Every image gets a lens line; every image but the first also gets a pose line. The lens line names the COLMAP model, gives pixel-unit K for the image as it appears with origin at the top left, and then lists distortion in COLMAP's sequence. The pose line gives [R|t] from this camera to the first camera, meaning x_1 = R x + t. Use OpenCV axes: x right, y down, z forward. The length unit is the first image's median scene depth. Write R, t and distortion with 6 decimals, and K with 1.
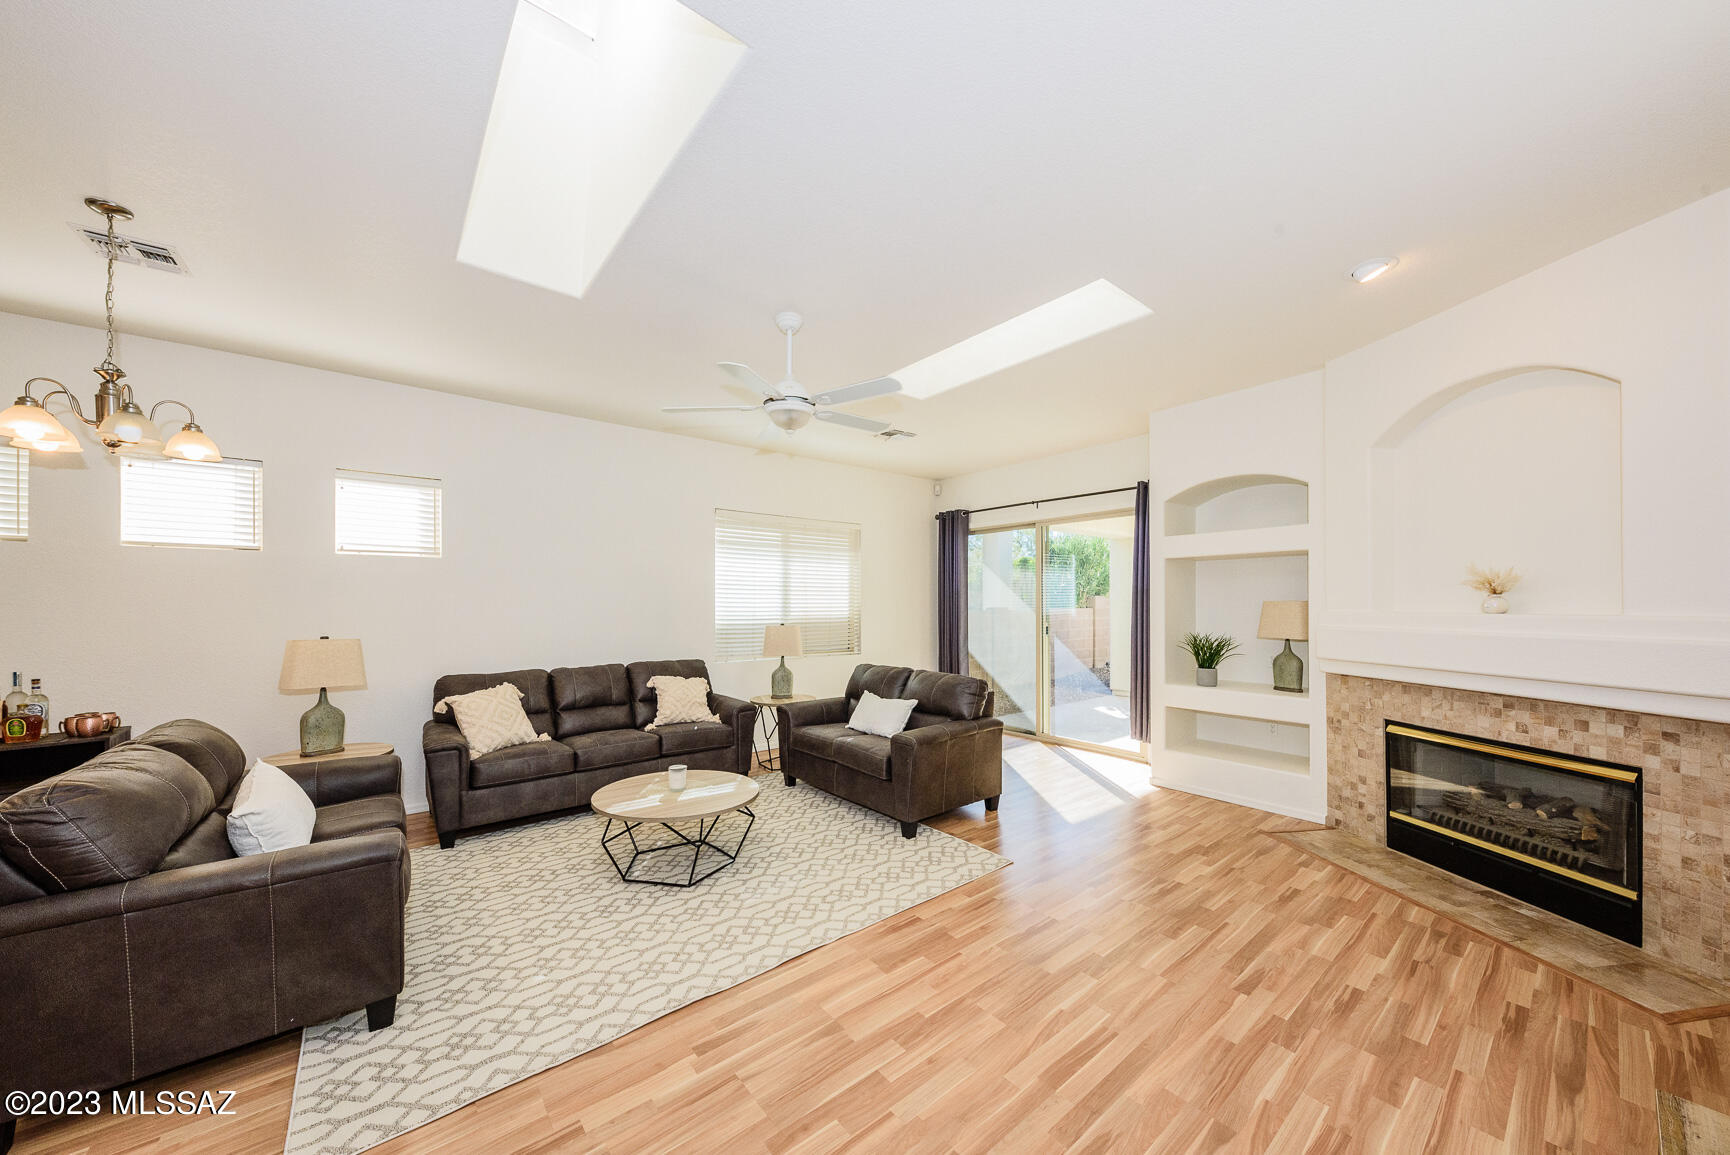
lens RADIAL K [[663.7, 0, 848.4], [0, 663.7, 601.8], [0, 0, 1]] dist [0.009731, -0.001623]
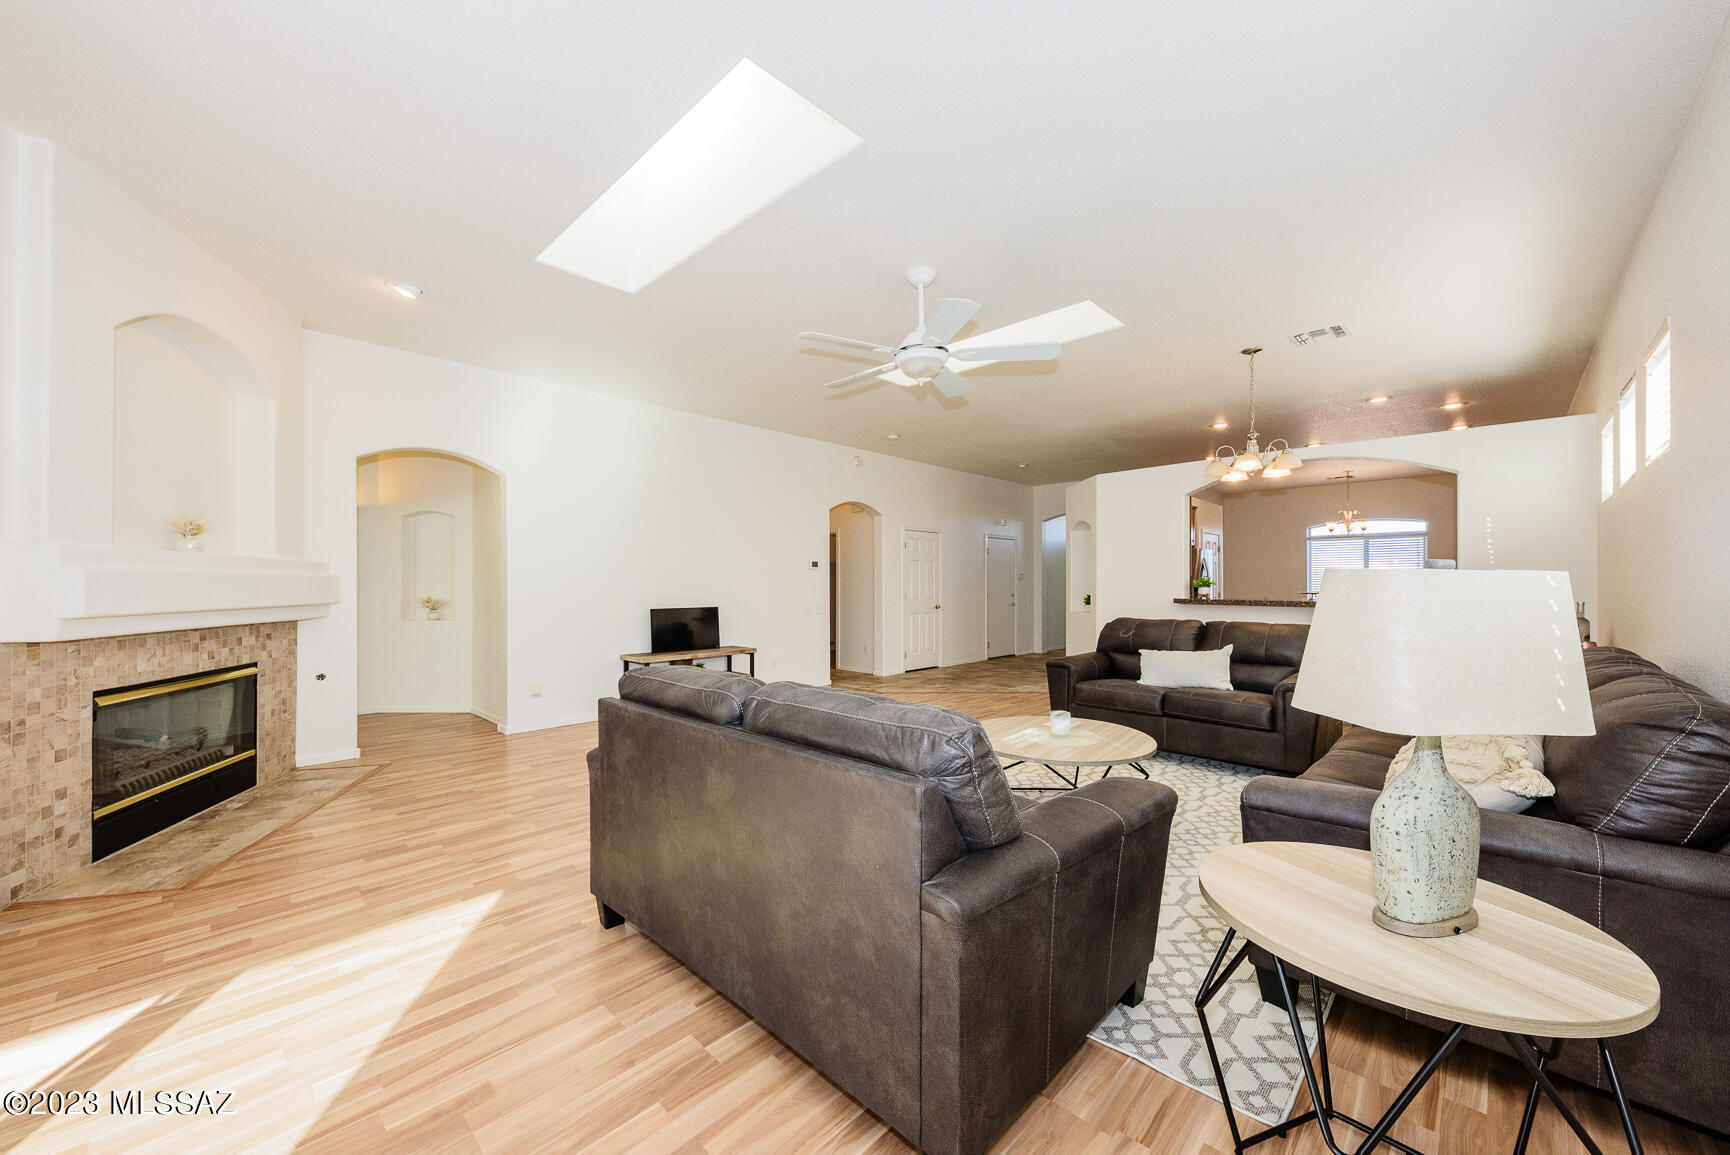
lens RADIAL K [[663.7, 0, 870.8], [0, 663.7, 580.6], [0, 0, 1]] dist [0.009731, -0.001623]
pose [[-0.990732, -0.008532, -0.135560, 0.060769], [-0.007949, 0.999957, -0.004845, 0.056771], [0.135596, -0.003723, -0.990757, 2.133244]]
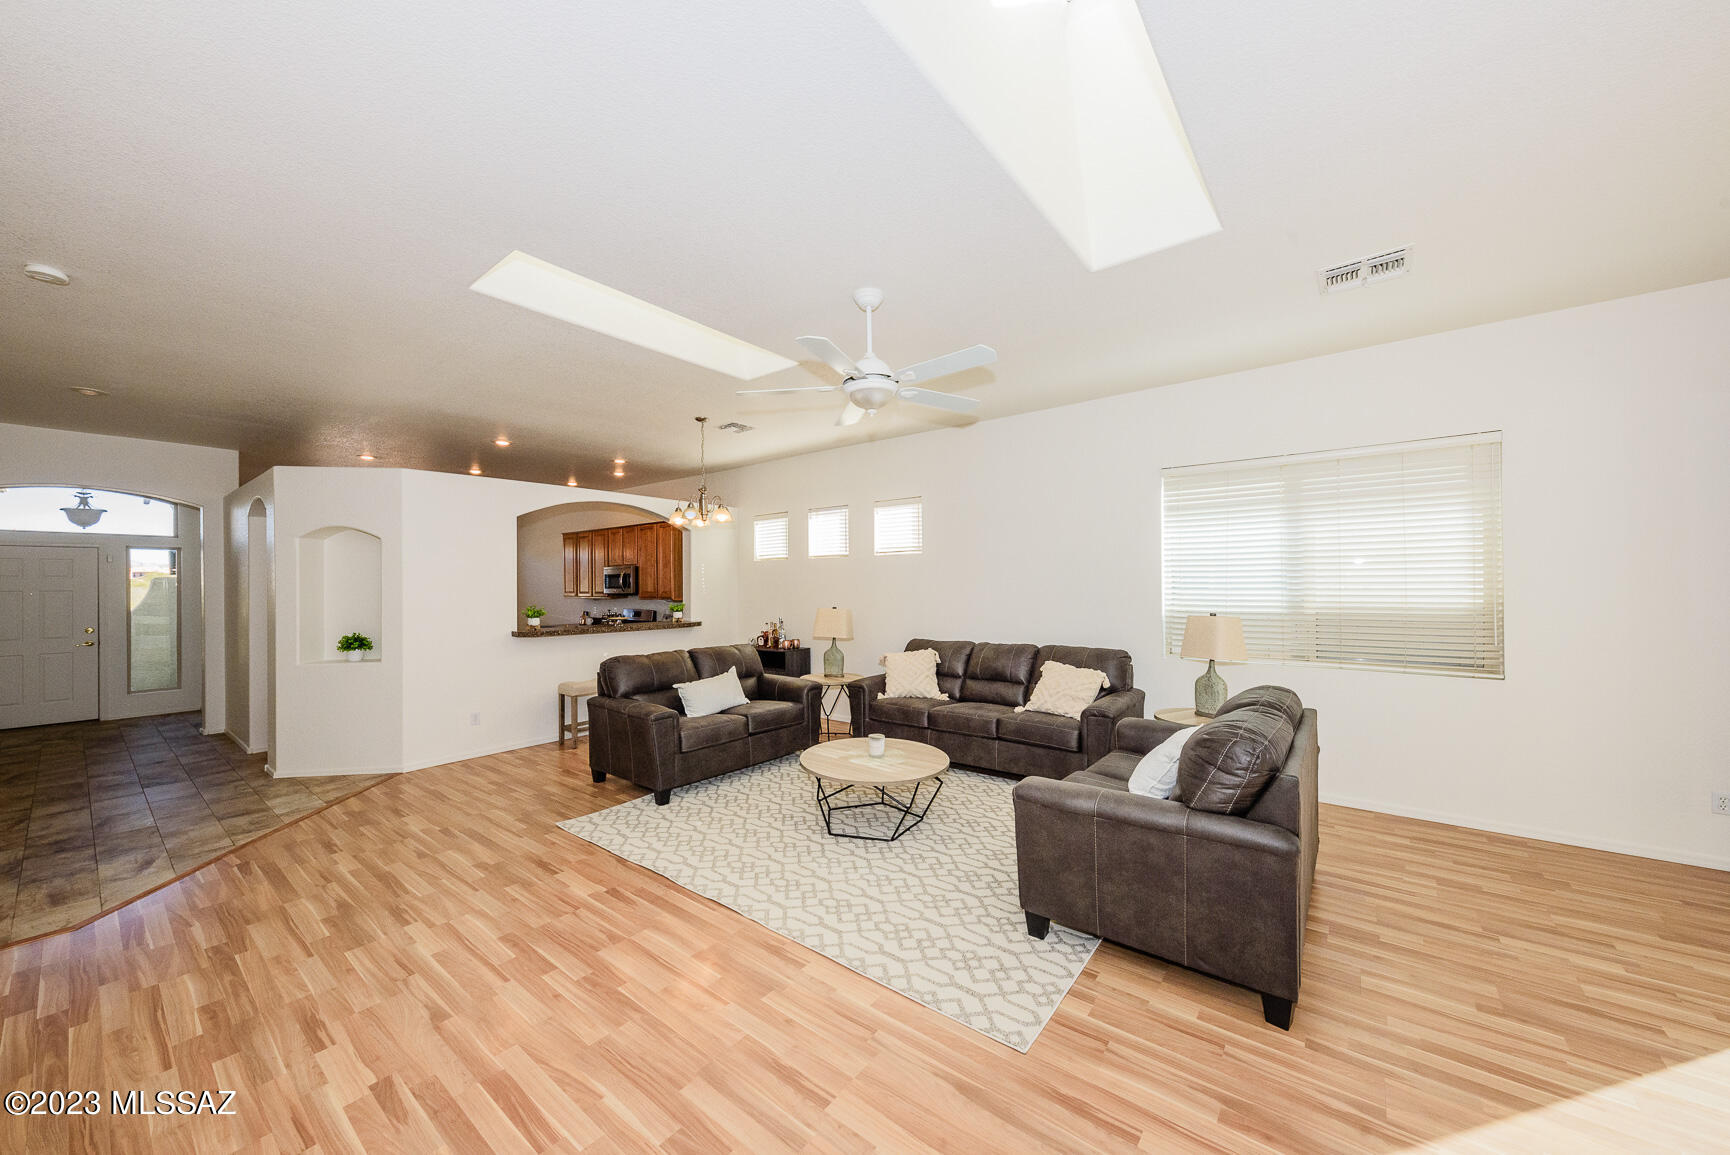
lens RADIAL K [[600.1, 0, 849.3], [0, 600.1, 586.0], [0, 0, 1]] dist [0.005569, -0.000753]
pose [[0.190026, 0.005702, -0.981763, 0.769233], [0.015755, 0.999837, 0.008857, -0.015151], [0.981653, -0.017150, 0.189905, 0.812551]]
